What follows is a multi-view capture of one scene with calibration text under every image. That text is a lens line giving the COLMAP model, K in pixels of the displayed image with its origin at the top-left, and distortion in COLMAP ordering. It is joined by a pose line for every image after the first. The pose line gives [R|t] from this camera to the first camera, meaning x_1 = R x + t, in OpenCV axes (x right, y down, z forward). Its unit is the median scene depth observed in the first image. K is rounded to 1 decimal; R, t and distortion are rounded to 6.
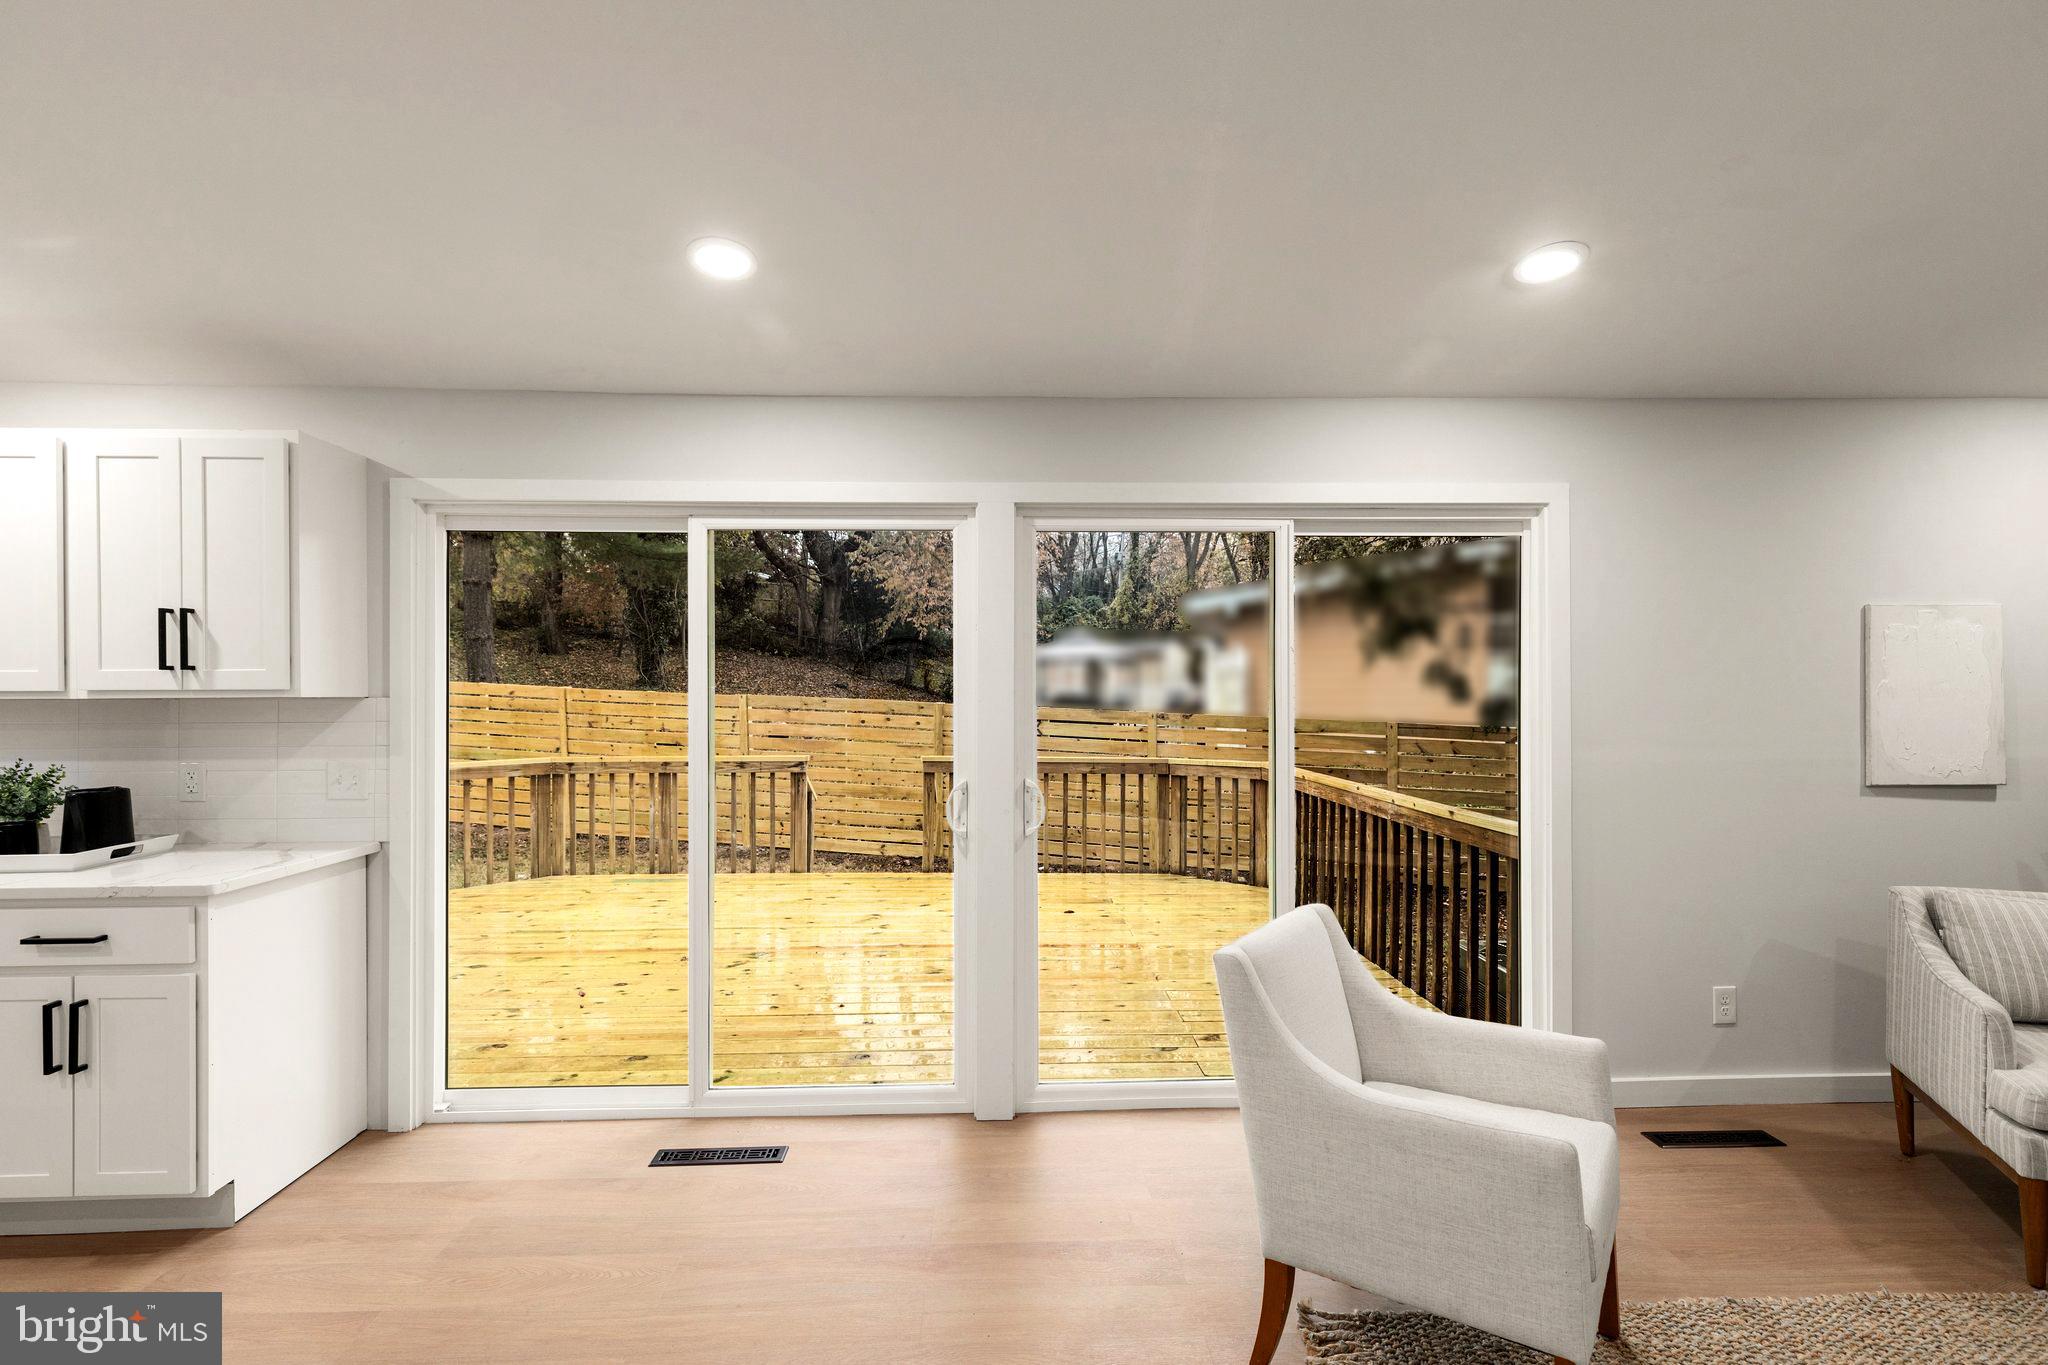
lens RADIAL K [[910.0, 0, 1033.6], [0, 910.0, 690.6], [0, 0, 1]] dist [0.002319, -0.000527]
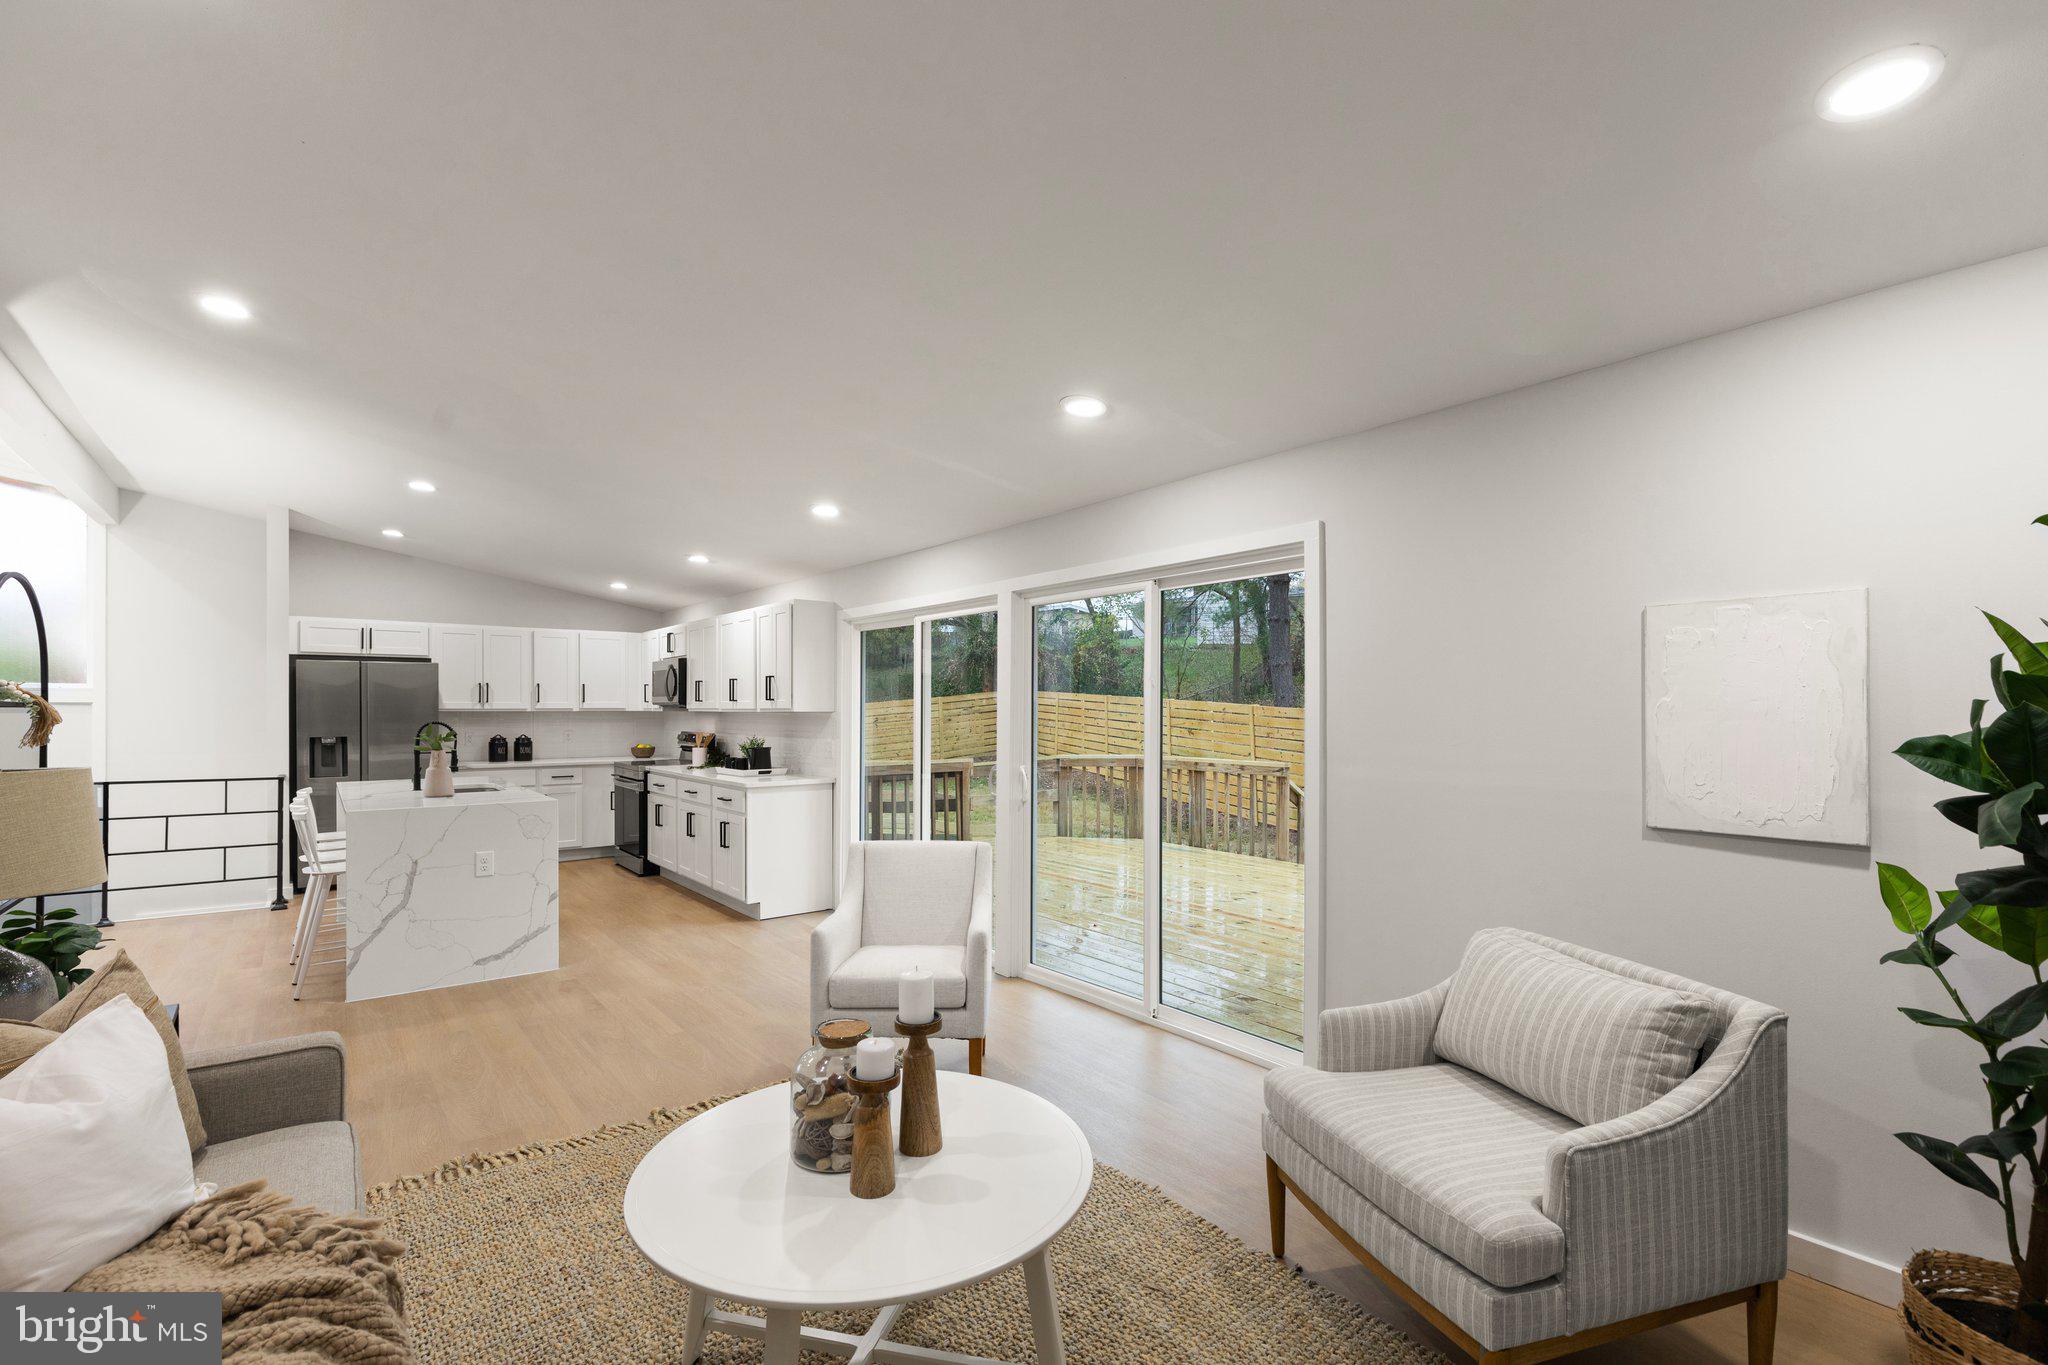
lens RADIAL K [[910.0, 0, 1027.7], [0, 910.0, 700.9], [0, 0, 1]] dist [0.002319, -0.000527]
pose [[0.597818, -0.004883, -0.801617, 1.236725], [0.001003, 0.999985, -0.005343, -0.006098], [0.801631, 0.002390, 0.597814, 0.067326]]
